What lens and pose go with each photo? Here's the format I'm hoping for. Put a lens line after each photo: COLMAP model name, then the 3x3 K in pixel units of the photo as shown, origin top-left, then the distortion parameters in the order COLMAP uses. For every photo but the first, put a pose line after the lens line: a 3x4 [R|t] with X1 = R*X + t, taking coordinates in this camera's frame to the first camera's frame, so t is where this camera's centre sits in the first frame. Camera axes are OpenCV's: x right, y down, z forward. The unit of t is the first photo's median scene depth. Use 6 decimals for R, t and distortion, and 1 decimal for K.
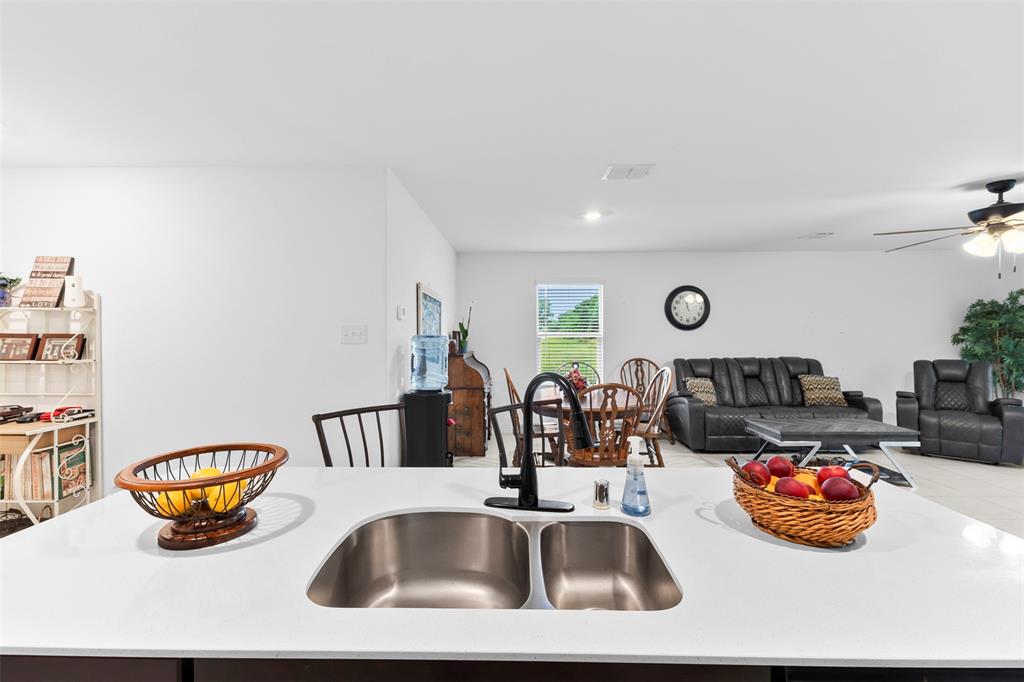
lens RADIAL K [[444.2, 0, 512.5], [0, 444.2, 336.1], [0, 0, 1]] dist [0.006952, 0.000079]
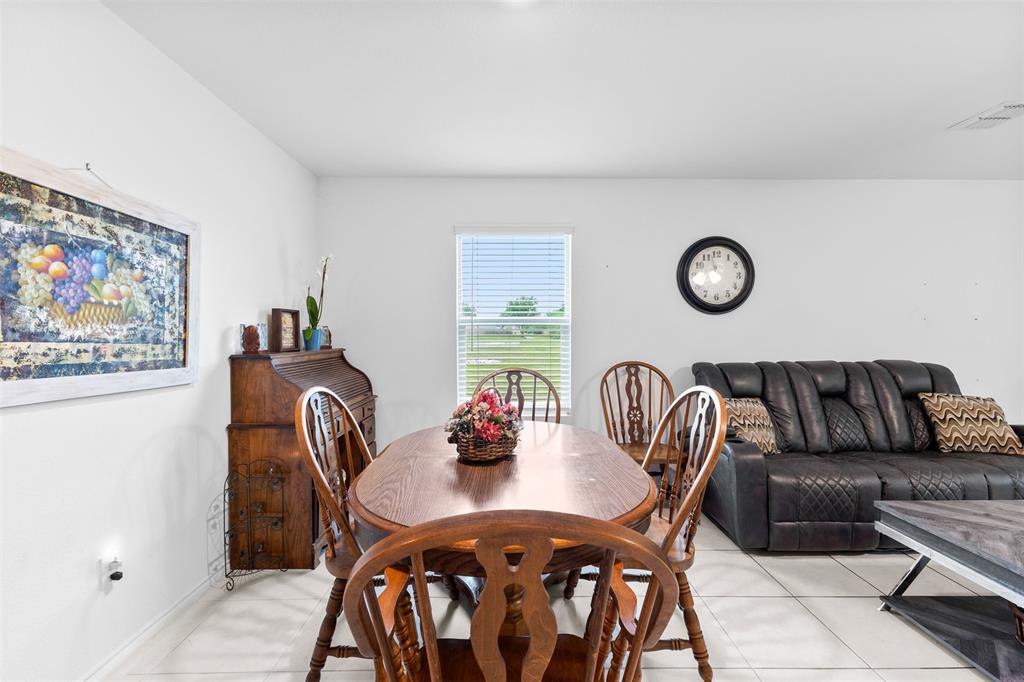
lens RADIAL K [[444.2, 0, 512.5], [0, 444.2, 336.1], [0, 0, 1]] dist [0.006952, 0.000079]
pose [[0.999606, 0.003898, 0.027781, 0.122091], [-0.003945, 0.999991, 0.001639, 0.017712], [-0.027775, -0.001748, 0.999613, 0.464224]]
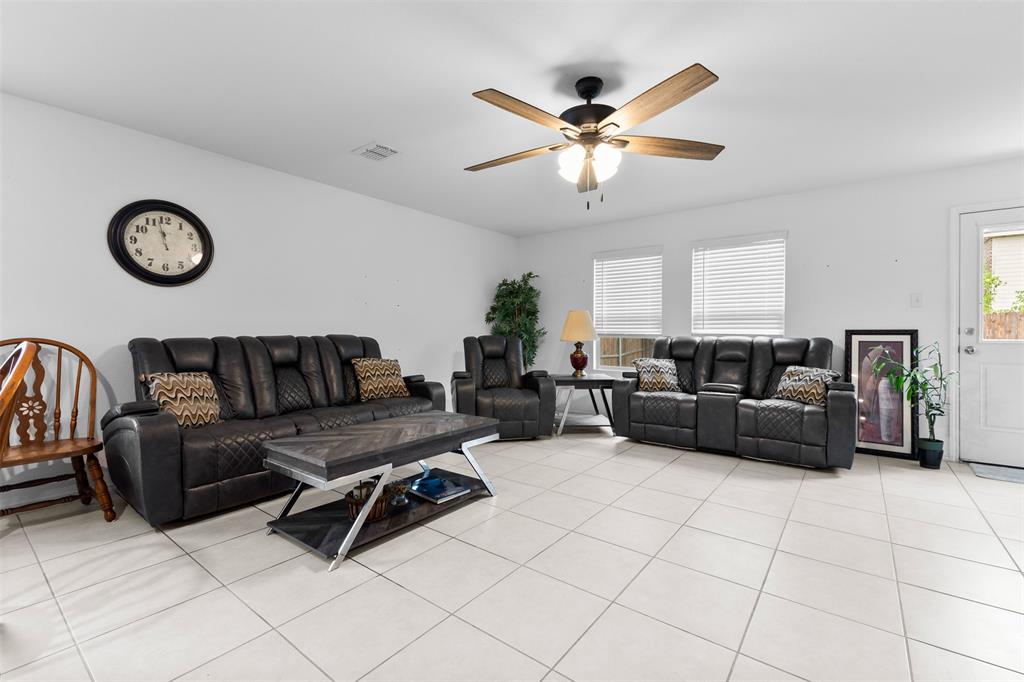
lens RADIAL K [[444.2, 0, 512.5], [0, 444.2, 336.1], [0, 0, 1]] dist [0.006952, 0.000079]
pose [[0.598341, -0.001597, 0.801240, 0.233364], [0.003539, 0.999994, -0.000650, 0.053099], [-0.801234, 0.003225, 0.598343, 0.381023]]
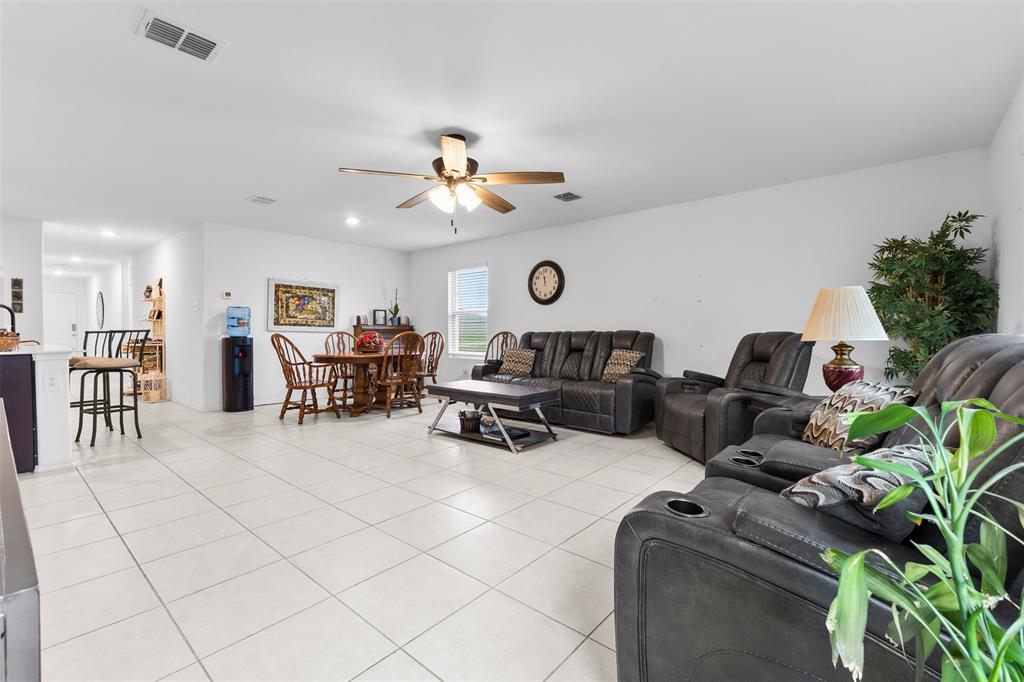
lens RADIAL K [[444.2, 0, 512.5], [0, 444.2, 336.1], [0, 0, 1]] dist [0.006952, 0.000079]
pose [[0.769980, 0.011059, -0.637973, 1.068080], [-0.006636, 0.999935, 0.009325, 0.054334], [0.638034, -0.002946, 0.770003, 0.183493]]
